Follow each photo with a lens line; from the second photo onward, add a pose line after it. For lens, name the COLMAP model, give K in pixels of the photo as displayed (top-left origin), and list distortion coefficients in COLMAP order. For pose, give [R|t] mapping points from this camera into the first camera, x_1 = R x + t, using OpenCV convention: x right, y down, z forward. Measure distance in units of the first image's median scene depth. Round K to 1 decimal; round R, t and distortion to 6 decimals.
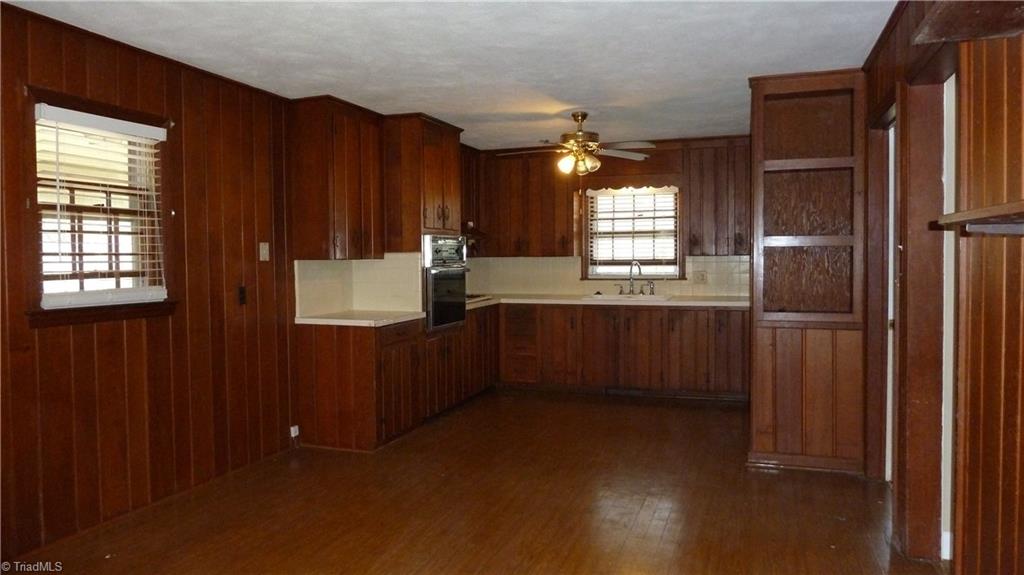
lens RADIAL K [[716.2, 0, 512.8], [0, 716.2, 285.6], [0, 0, 1]] dist [-0.039058, 0.001305]
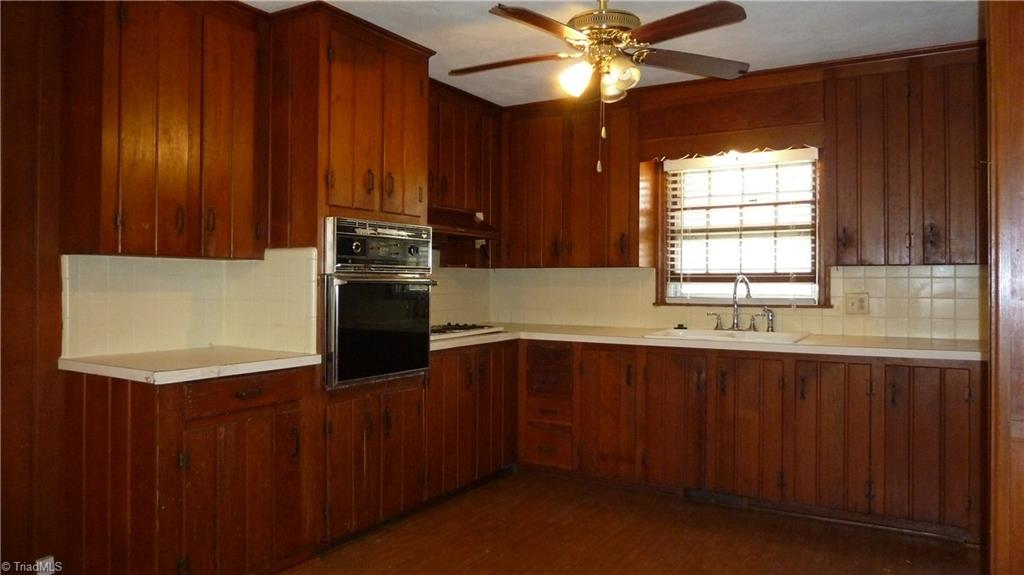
lens RADIAL K [[716.2, 0, 509.3], [0, 716.2, 280.3], [0, 0, 1]] dist [-0.039058, 0.001305]
pose [[0.977525, 0.011608, -0.210500, 0.108209], [-0.021161, 0.998843, -0.043190, 0.000082], [0.209755, 0.046673, 0.976639, 0.381233]]
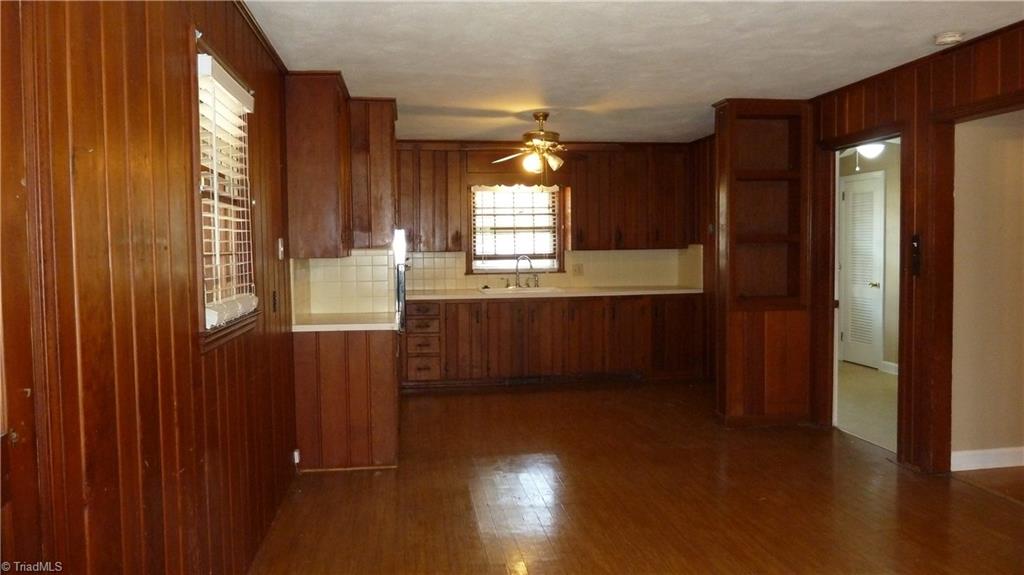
lens RADIAL K [[716.2, 0, 511.6], [0, 716.2, 285.4], [0, 0, 1]] dist [-0.039058, 0.001305]
pose [[0.882026, -0.028485, 0.470339, -0.342812], [0.024487, 0.999593, 0.014618, -0.006353], [-0.470564, -0.001376, 0.882365, 0.082576]]
